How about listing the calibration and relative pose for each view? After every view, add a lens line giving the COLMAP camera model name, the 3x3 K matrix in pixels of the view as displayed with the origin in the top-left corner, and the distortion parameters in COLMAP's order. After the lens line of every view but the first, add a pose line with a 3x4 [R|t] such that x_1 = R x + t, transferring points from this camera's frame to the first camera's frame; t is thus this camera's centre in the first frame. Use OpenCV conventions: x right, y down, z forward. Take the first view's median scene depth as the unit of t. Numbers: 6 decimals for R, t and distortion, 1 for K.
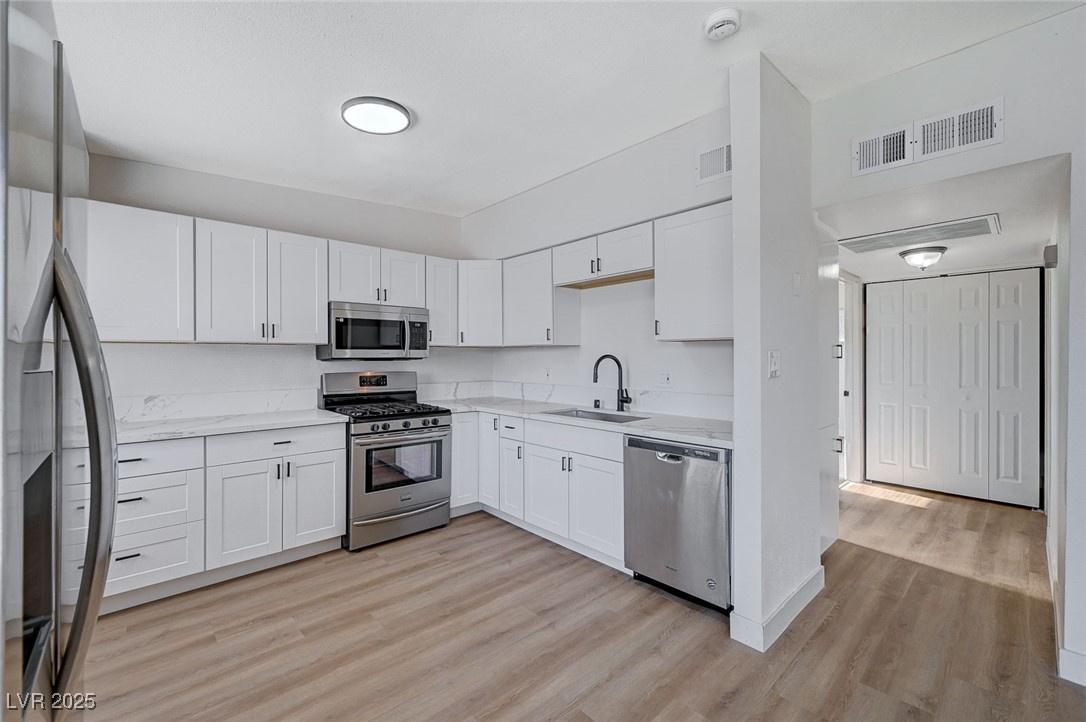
lens RADIAL K [[451.1, 0, 543.8], [0, 451.1, 358.8], [0, 0, 1]] dist [-0.000253, 0.000247]
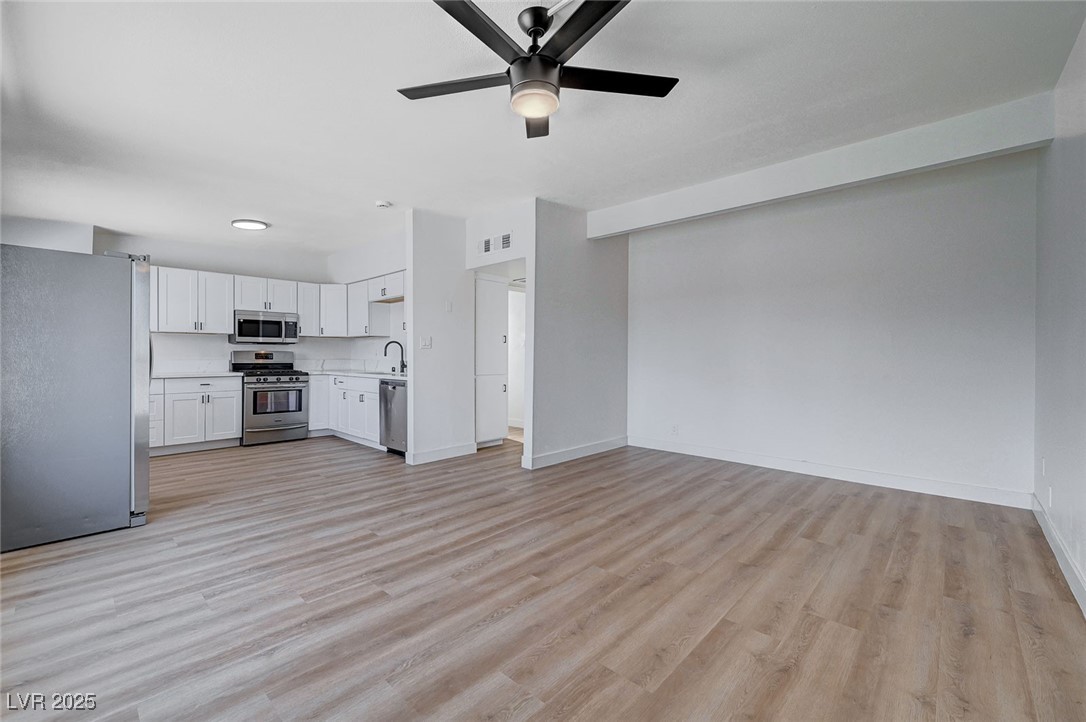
lens RADIAL K [[442.1, 0, 513.3], [0, 442.1, 358.3], [0, 0, 1]] dist [0.003151, 0.000104]
pose [[0.998943, 0.004942, 0.045690, 0.518598], [-0.005102, 0.999981, 0.003380, 0.049771], [-0.045673, -0.003609, 0.998950, -0.759057]]
